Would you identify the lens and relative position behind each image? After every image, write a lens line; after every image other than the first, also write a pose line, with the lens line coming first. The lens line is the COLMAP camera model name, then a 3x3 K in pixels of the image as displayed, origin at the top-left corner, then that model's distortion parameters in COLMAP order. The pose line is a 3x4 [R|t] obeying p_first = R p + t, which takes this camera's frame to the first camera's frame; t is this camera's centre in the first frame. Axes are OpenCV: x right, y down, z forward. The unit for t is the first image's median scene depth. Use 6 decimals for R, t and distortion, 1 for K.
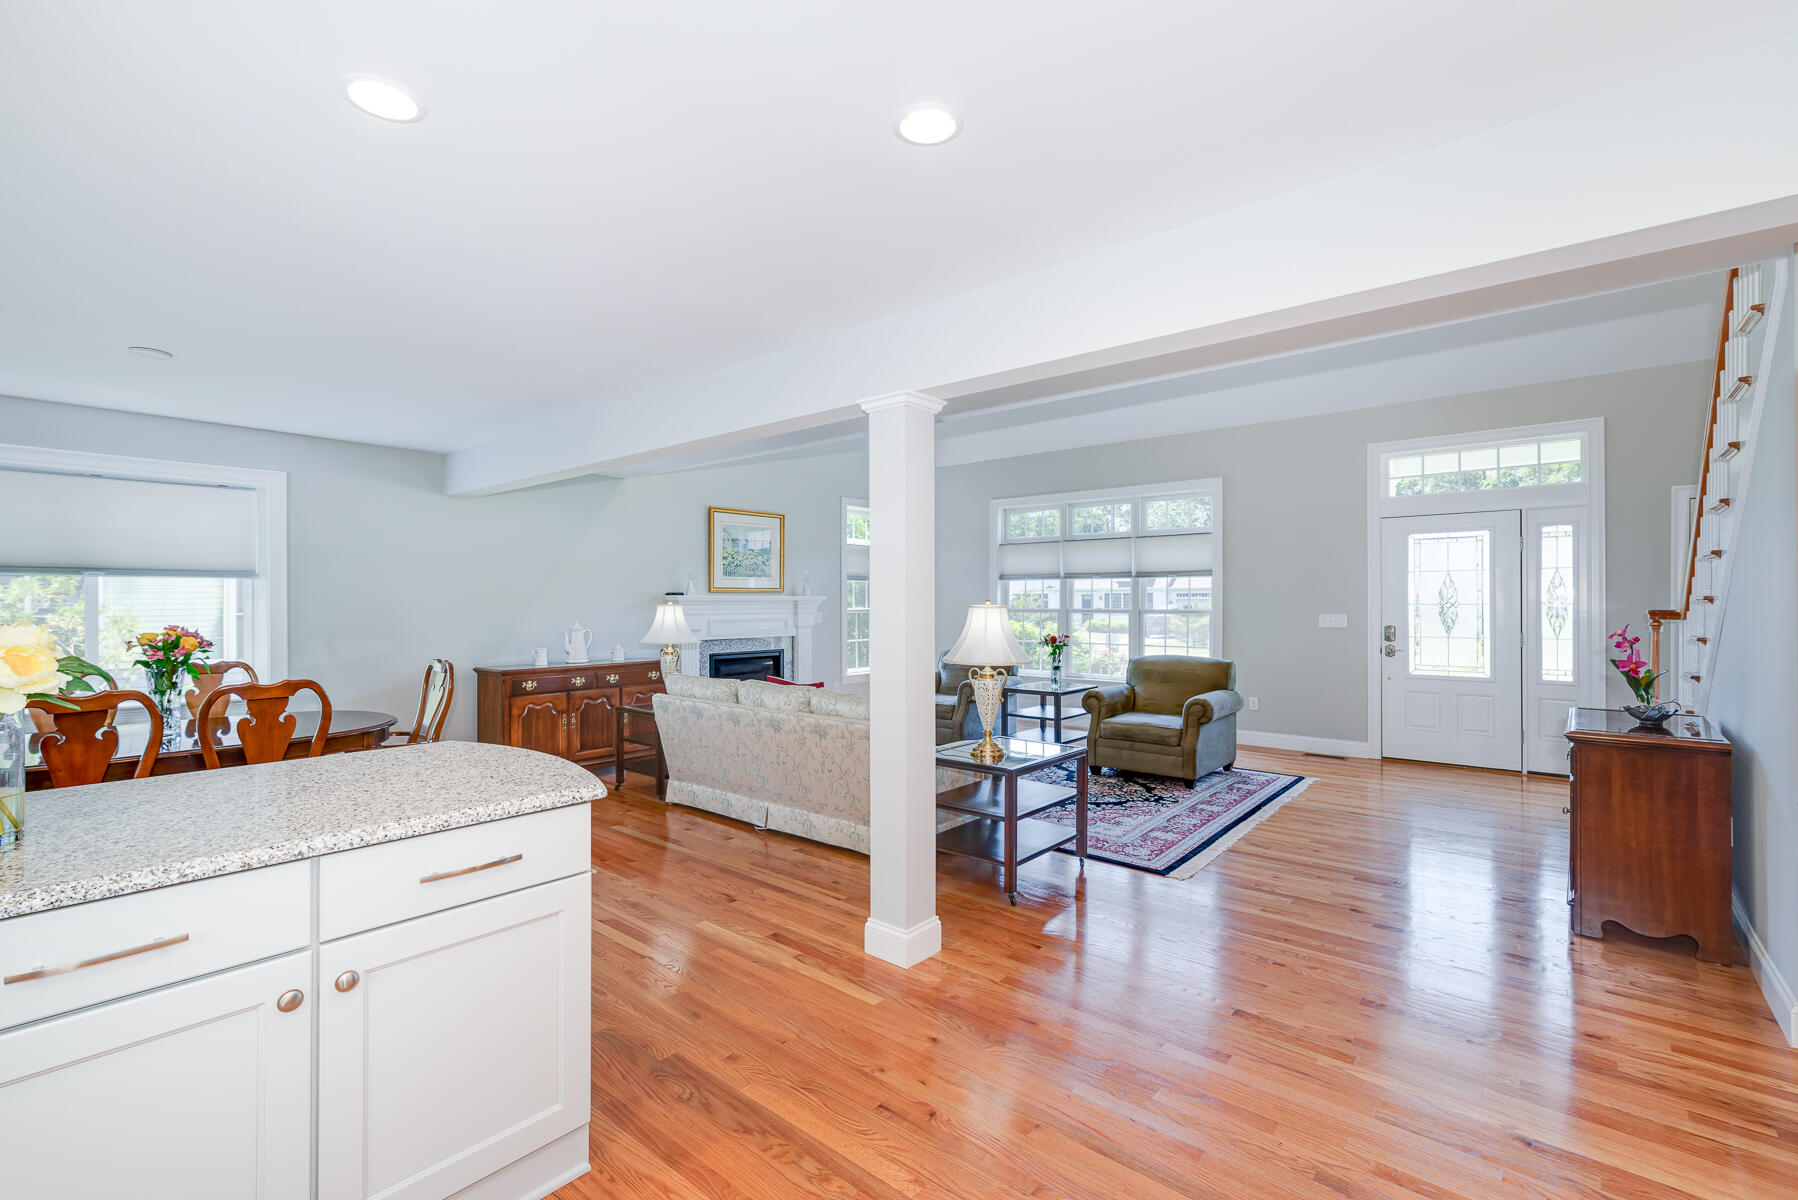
lens RADIAL K [[772.4, 0, 891.6], [0, 772.4, 602.1], [0, 0, 1]] dist [-0.003289, 0.000120]
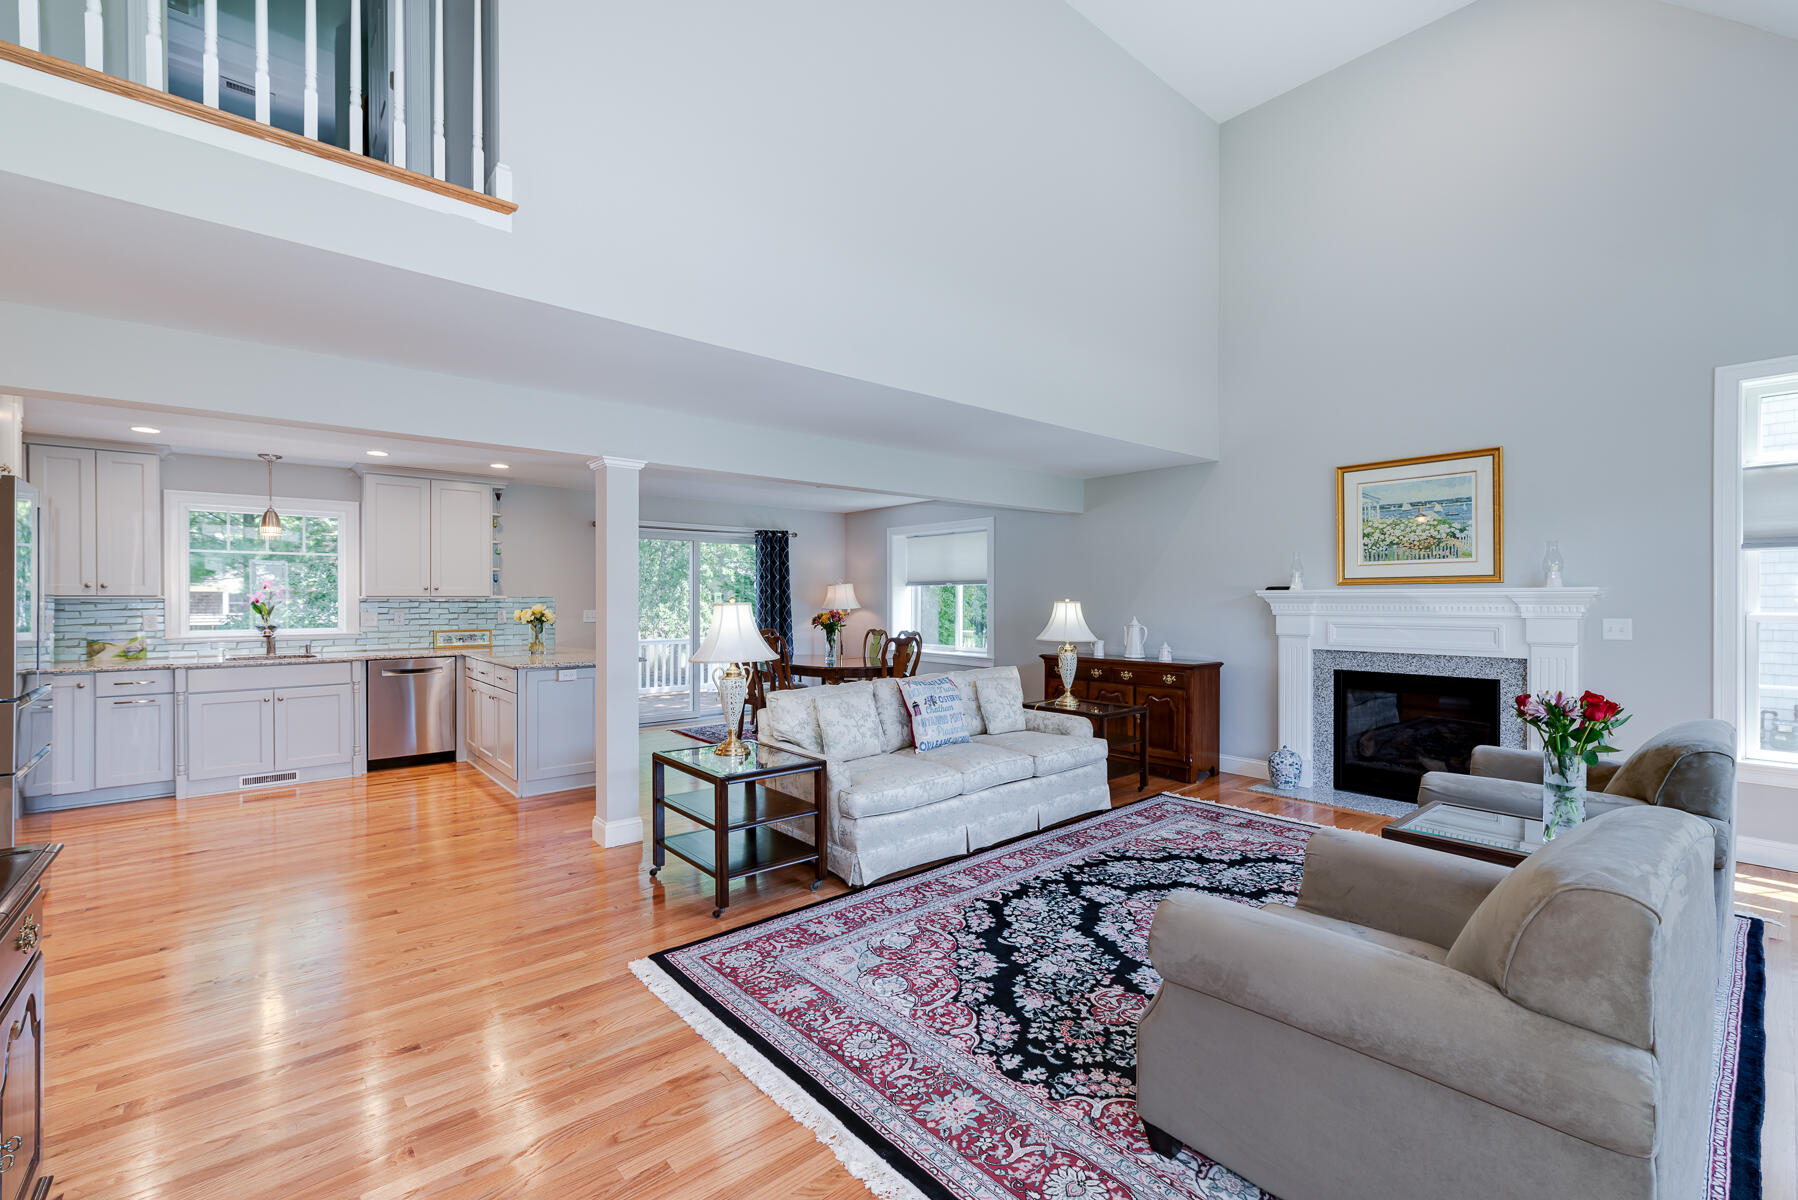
lens RADIAL K [[772.6, 0, 884.2], [0, 772.6, 603.1], [0, 0, 1]] dist [-0.000705, -0.000108]
pose [[-0.156271, 0.005329, -0.987700, 0.648712], [0.001487, 0.999986, 0.005160, -0.000011], [0.987713, -0.000662, -0.156277, 0.815649]]
